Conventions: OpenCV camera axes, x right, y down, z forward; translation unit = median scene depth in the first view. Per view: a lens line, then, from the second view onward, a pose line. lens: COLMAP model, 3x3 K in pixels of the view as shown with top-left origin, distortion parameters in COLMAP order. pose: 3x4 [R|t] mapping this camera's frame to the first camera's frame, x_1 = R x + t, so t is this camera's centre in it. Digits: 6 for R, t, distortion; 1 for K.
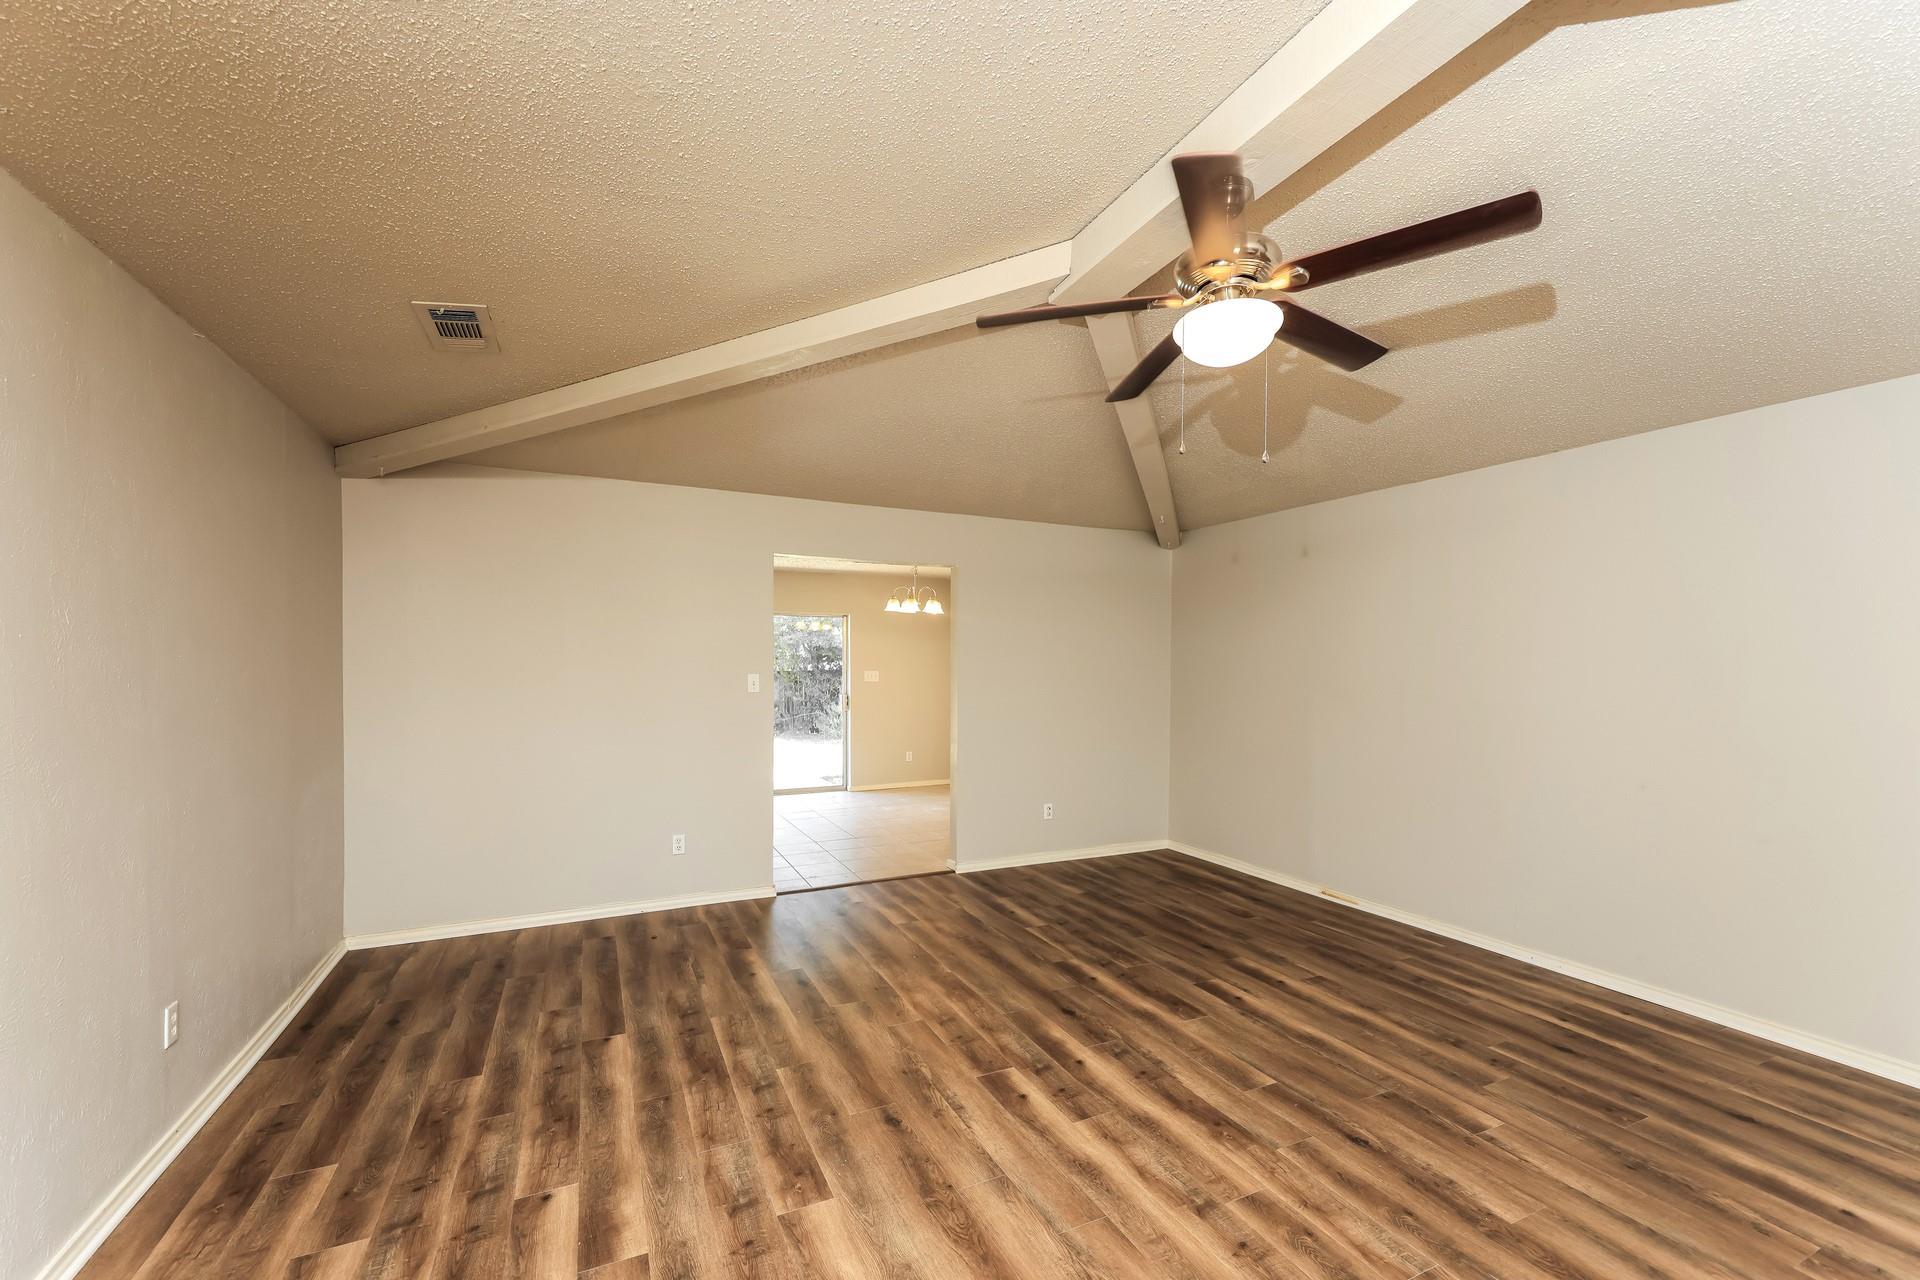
lens RADIAL K [[782.0, 0, 964.0], [0, 782.0, 660.8], [0, 0, 1]] dist [0.009399, -0.000414]
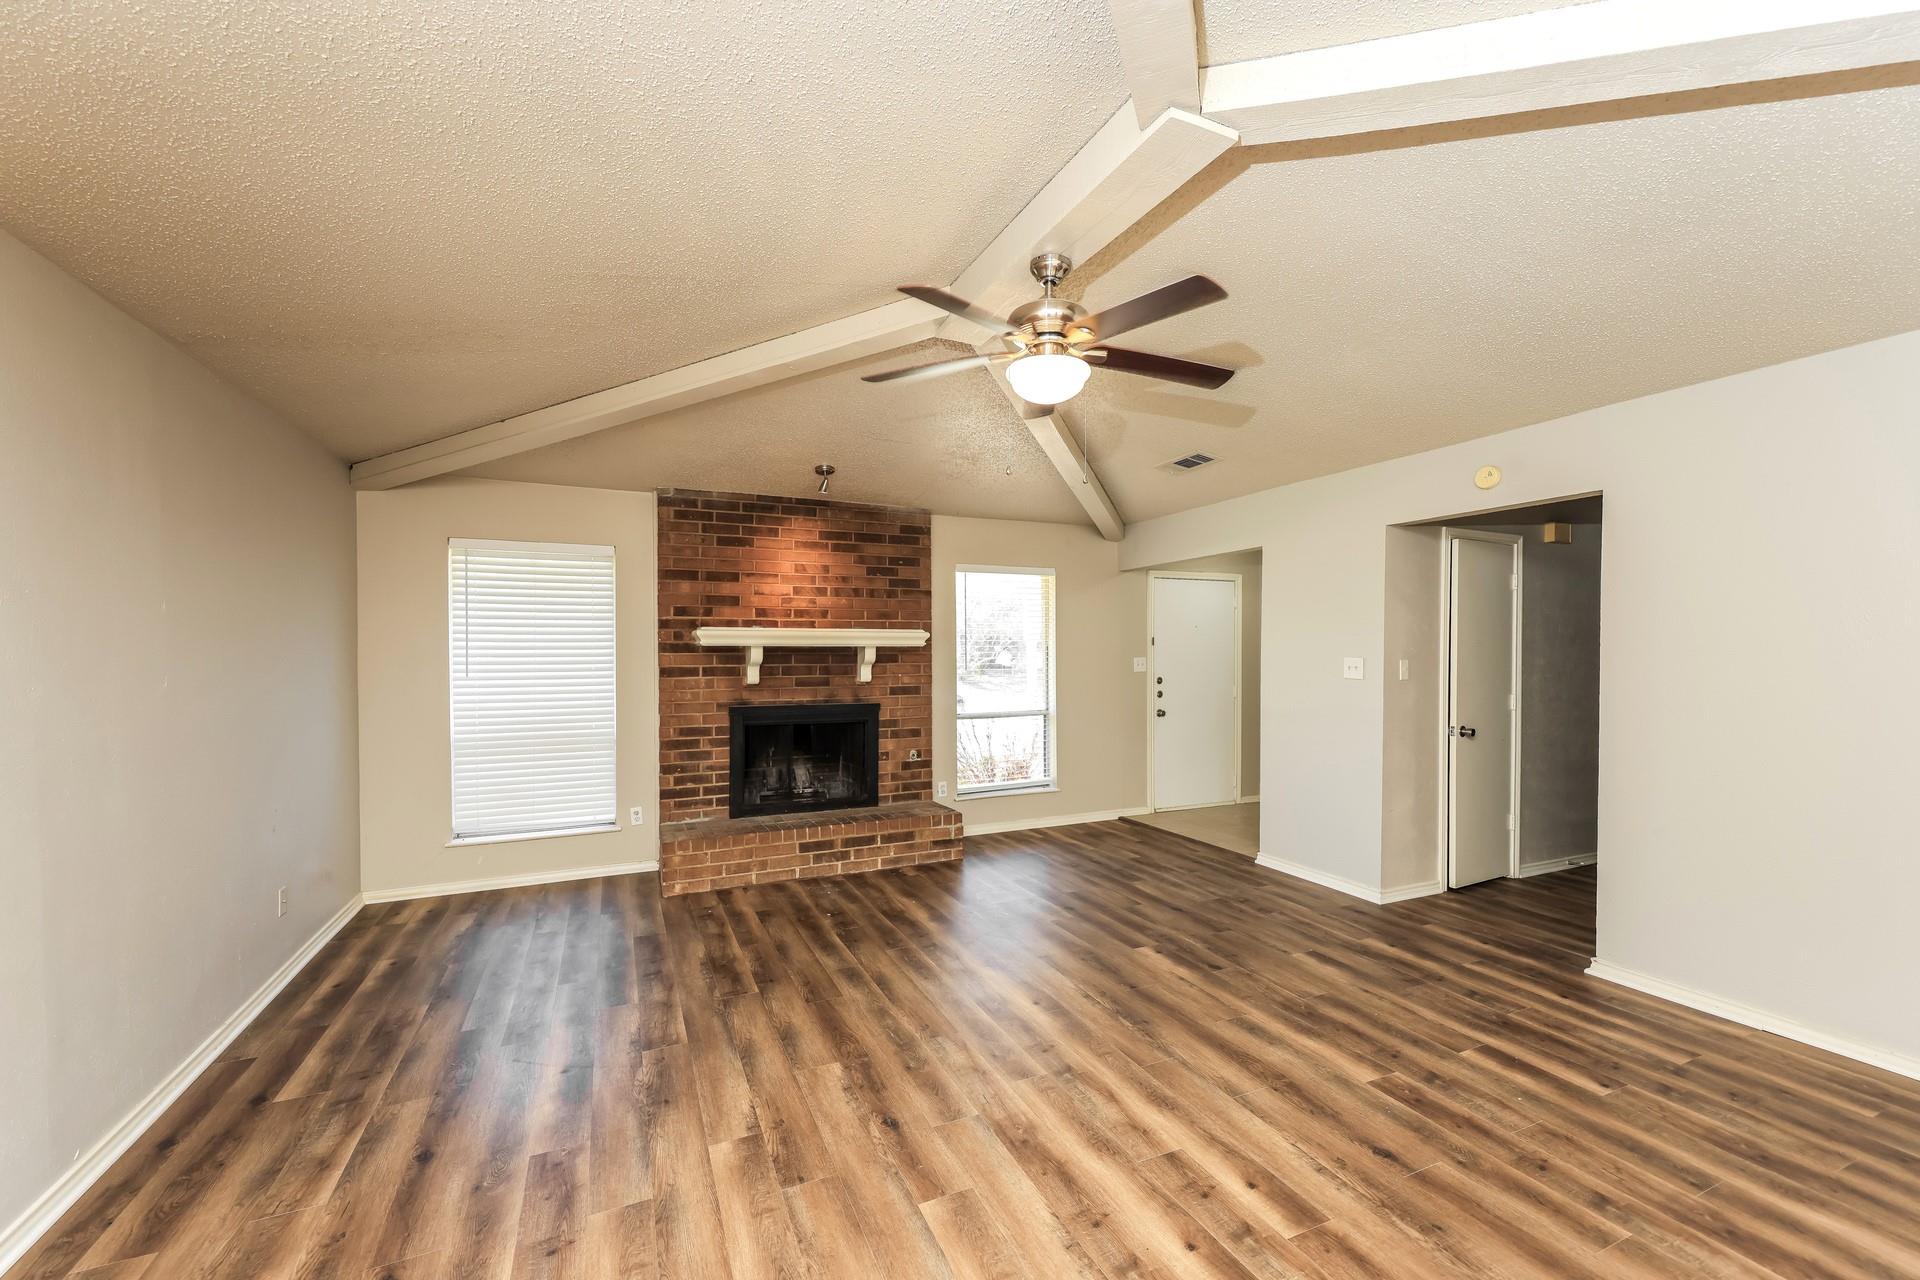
lens RADIAL K [[782.0, 0, 964.0], [0, 782.0, 660.8], [0, 0, 1]] dist [0.009399, -0.000414]
pose [[-0.999847, -0.001830, 0.017397, 0.334142], [-0.001645, 0.999942, 0.010609, 0.011101], [-0.017415, 0.010579, -0.999792, 1.692627]]
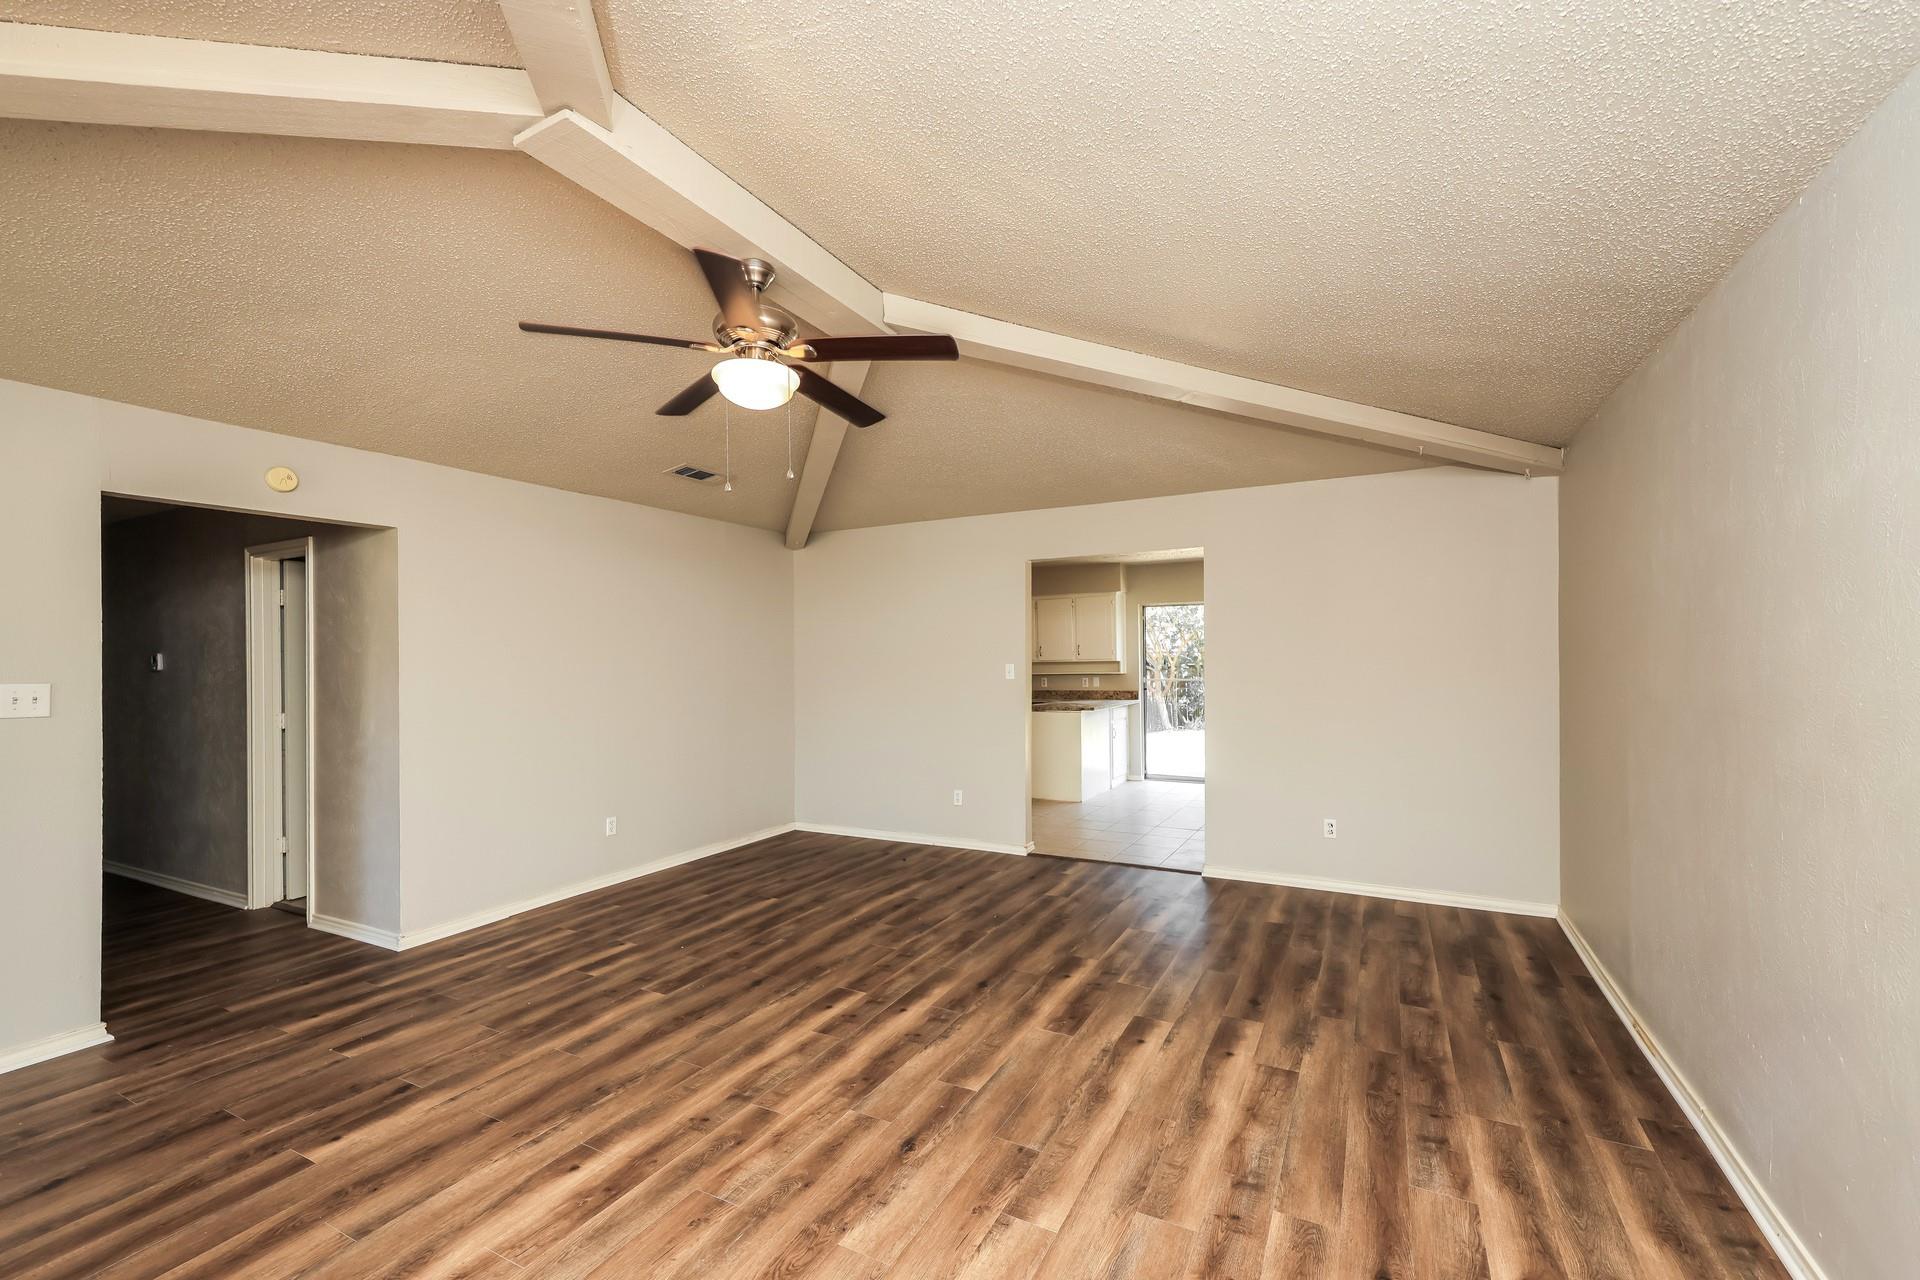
lens RADIAL K [[782.0, 0, 964.0], [0, 782.0, 660.8], [0, 0, 1]] dist [0.009399, -0.000414]
pose [[0.595864, -0.011117, -0.803009, 1.130319], [0.022001, 0.999755, 0.002485, 0.009286], [0.802784, -0.019148, 0.595962, 0.416361]]
